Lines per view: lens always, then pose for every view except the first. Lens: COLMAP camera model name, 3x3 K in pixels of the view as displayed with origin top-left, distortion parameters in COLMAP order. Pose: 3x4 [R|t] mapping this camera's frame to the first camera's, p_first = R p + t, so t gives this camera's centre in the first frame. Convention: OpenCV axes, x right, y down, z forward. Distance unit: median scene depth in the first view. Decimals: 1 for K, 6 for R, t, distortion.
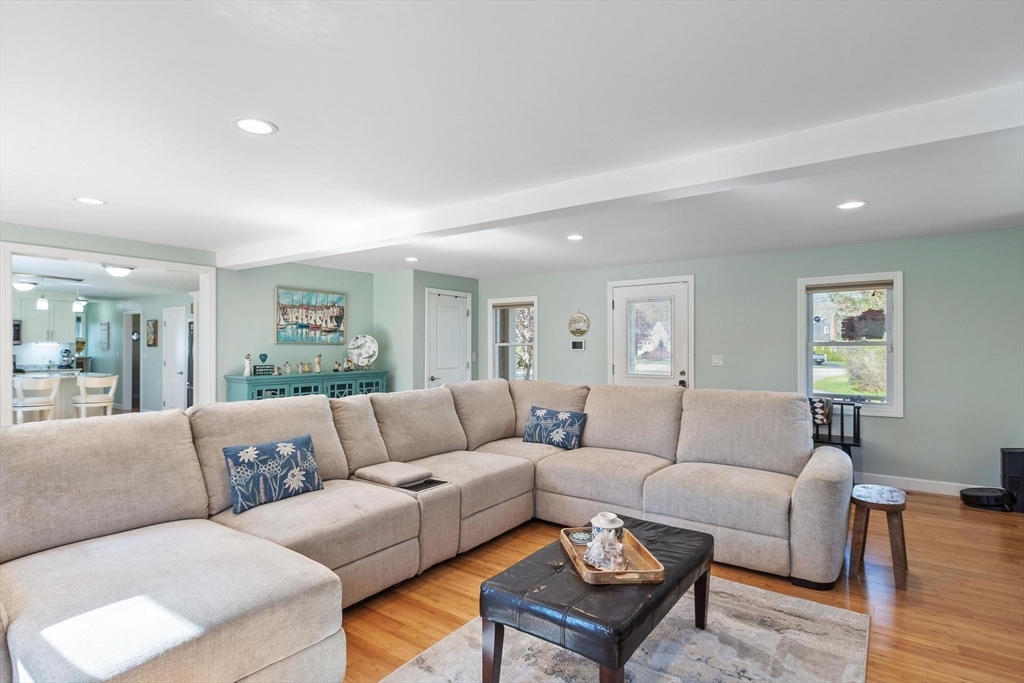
lens RADIAL K [[525.9, 0, 514.1], [0, 525.9, 347.6], [0, 0, 1]] dist [-0.004105, -0.001635]
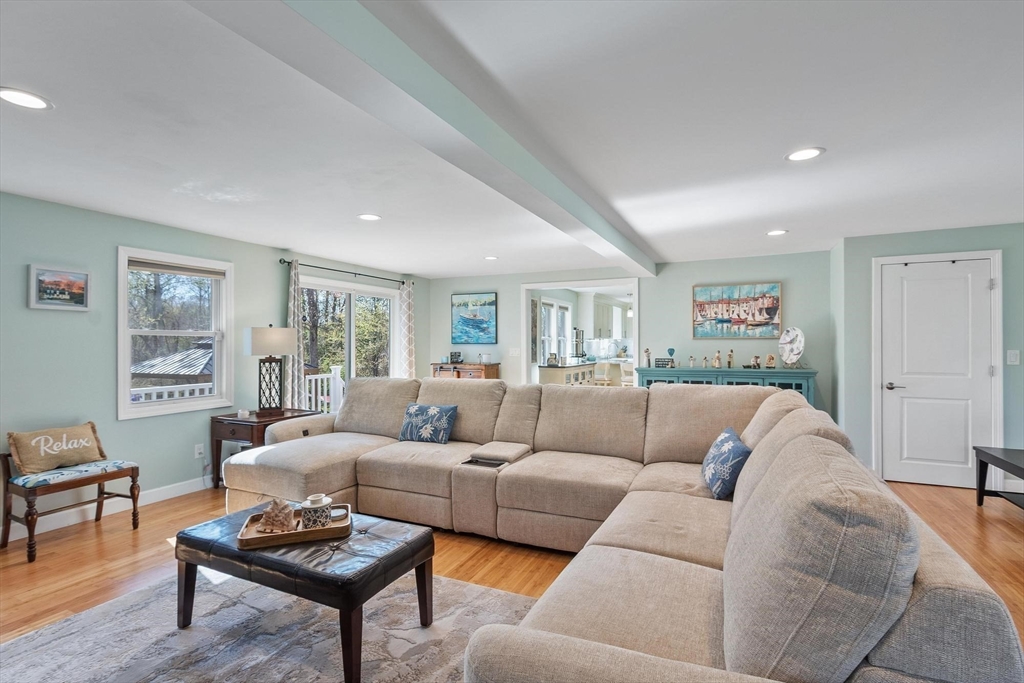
lens RADIAL K [[497.1, 0, 507.7], [0, 497.1, 338.7], [0, 0, 1]] dist [0.000980, -0.000740]
pose [[0.171354, -0.010373, -0.985155, 0.435261], [0.003586, 0.999945, -0.009905, 0.000492], [0.985203, -0.001835, 0.171382, 0.415486]]
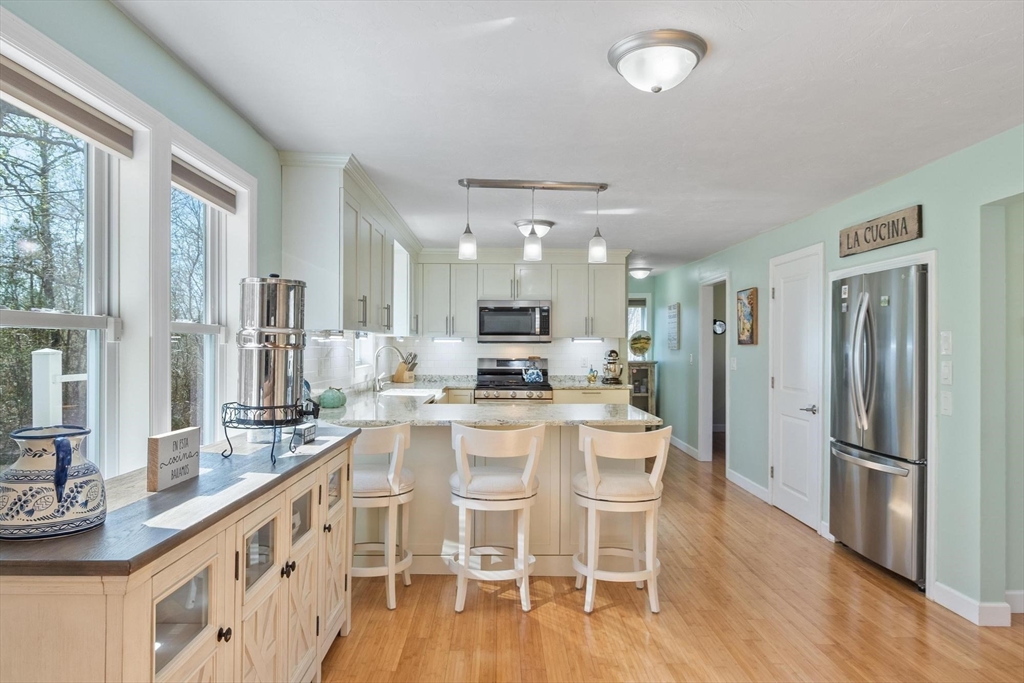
lens RADIAL K [[650.1, 0, 508.6], [0, 650.1, 342.5], [0, 0, 1]] dist [-0.001212, -0.001236]
pose [[0.588156, -0.004356, -0.808736, -0.524874], [0.000277, 0.999987, -0.005185, -0.001417], [0.808747, 0.002825, 0.588149, 0.736786]]
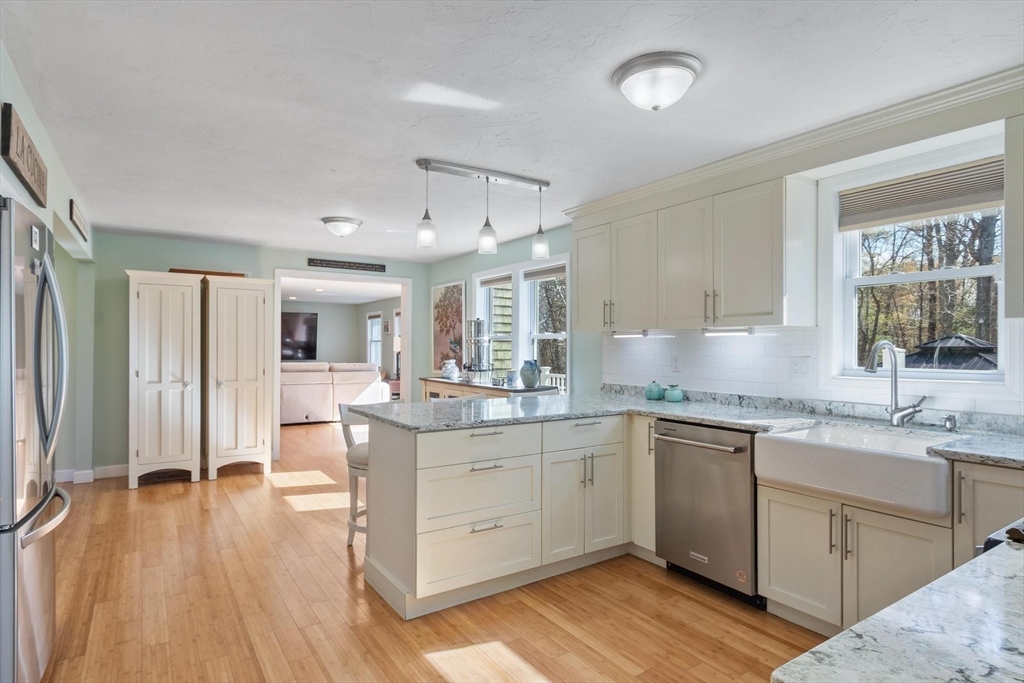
lens RADIAL K [[556.6, 0, 513.6], [0, 556.6, 346.0], [0, 0, 1]] dist [-0.002207, -0.002021]
pose [[-0.934175, -0.004738, 0.356784, -1.203225], [-0.005697, 0.999982, -0.001636, 0.002814], [-0.356770, -0.003561, -0.934185, 1.571055]]
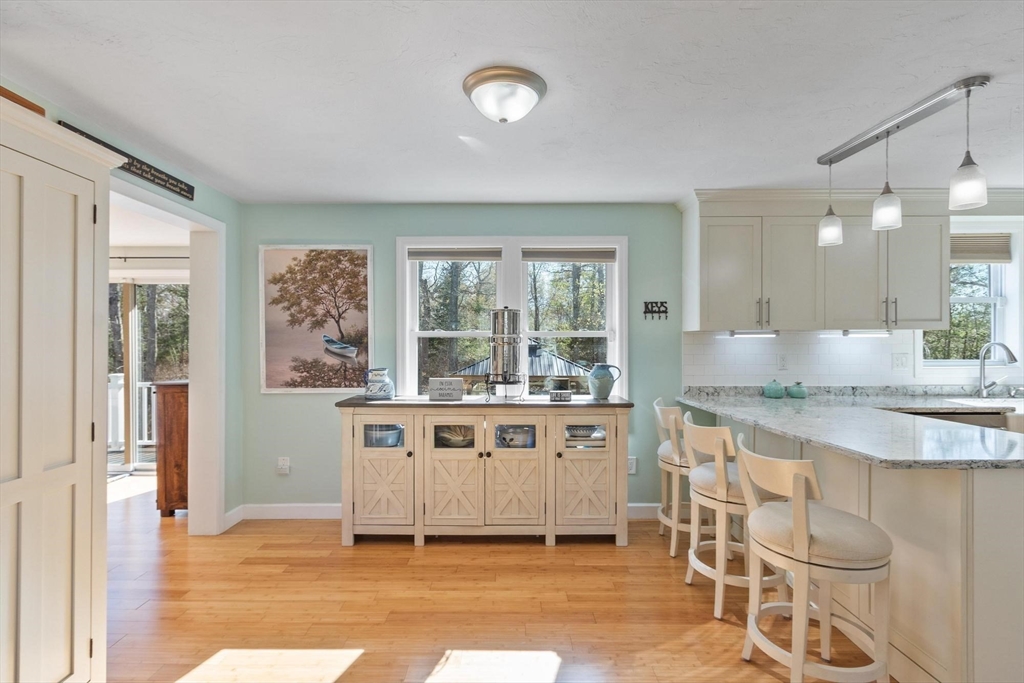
lens RADIAL K [[492.9, 0, 502.3], [0, 492.9, 343.7], [0, 0, 1]] dist [-0.000687, -0.000661]
pose [[-0.816701, -0.002301, -0.577057, -0.579705], [0.001406, 0.999981, -0.005977, 0.001616], [0.577060, -0.005693, -0.816682, 1.234002]]
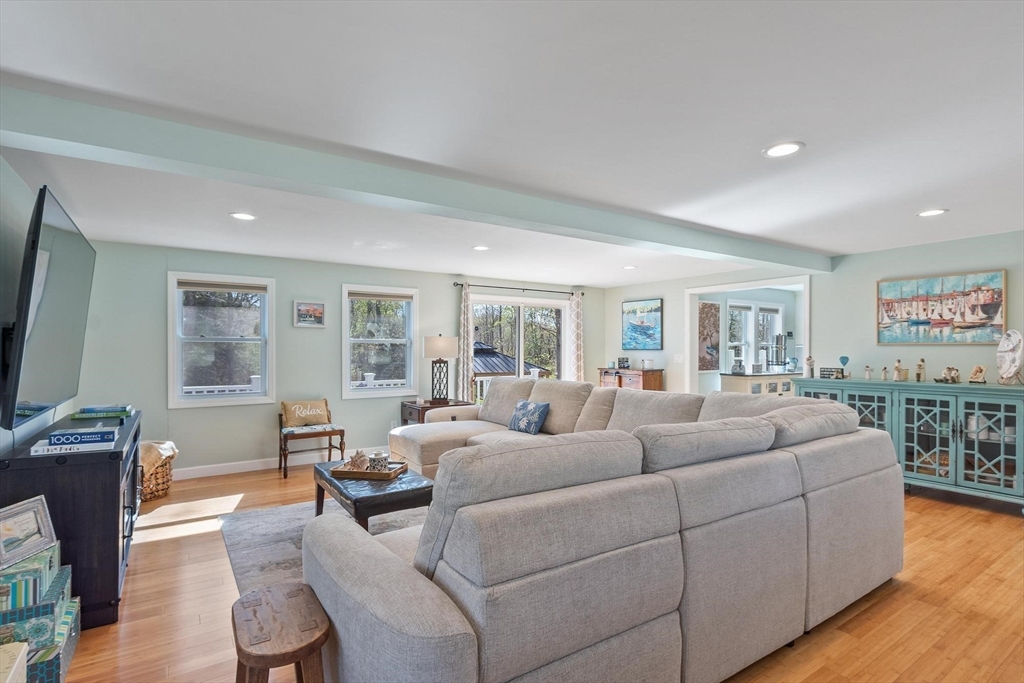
lens RADIAL K [[506.8, 0, 506.1], [0, 506.8, 346.1], [0, 0, 1]] dist [-0.002751, -0.001611]
pose [[-0.360638, -0.006808, -0.932681, 0.514438], [-0.001048, 0.999976, -0.006894, 0.000479], [0.932705, -0.001508, -0.360636, 0.660278]]
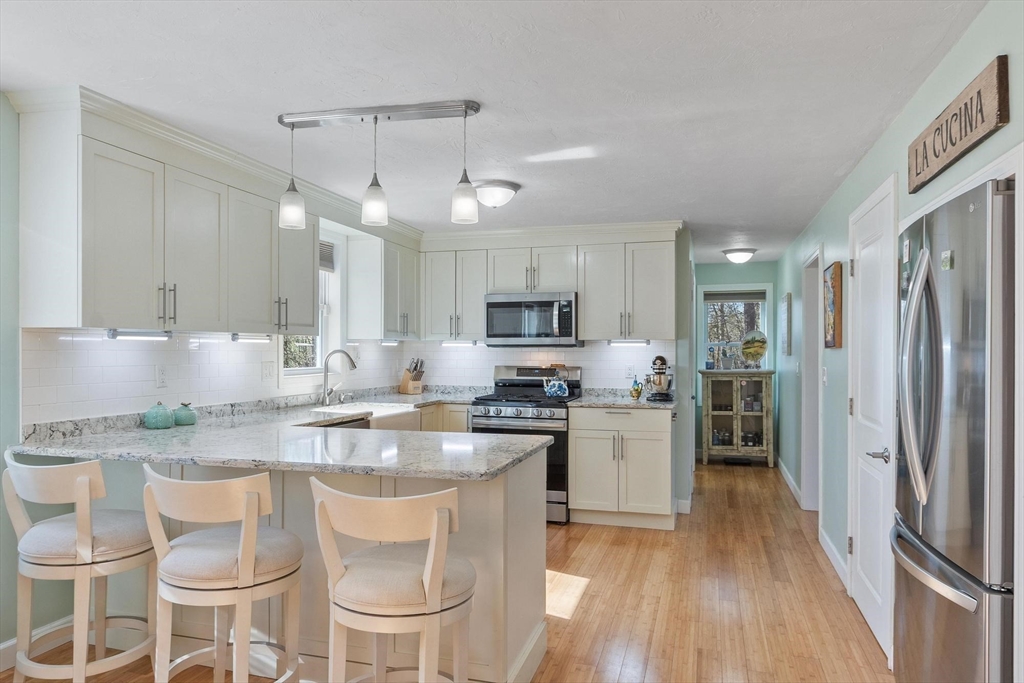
lens RADIAL K [[663.7, 0, 511.9], [0, 663.7, 349.9], [0, 0, 1]] dist [0.002125, 0.000039]
pose [[0.324761, -0.003214, -0.945791, -0.571286], [0.000568, 0.999995, -0.003203, 0.000443], [0.945796, 0.000503, 0.324761, 1.055086]]
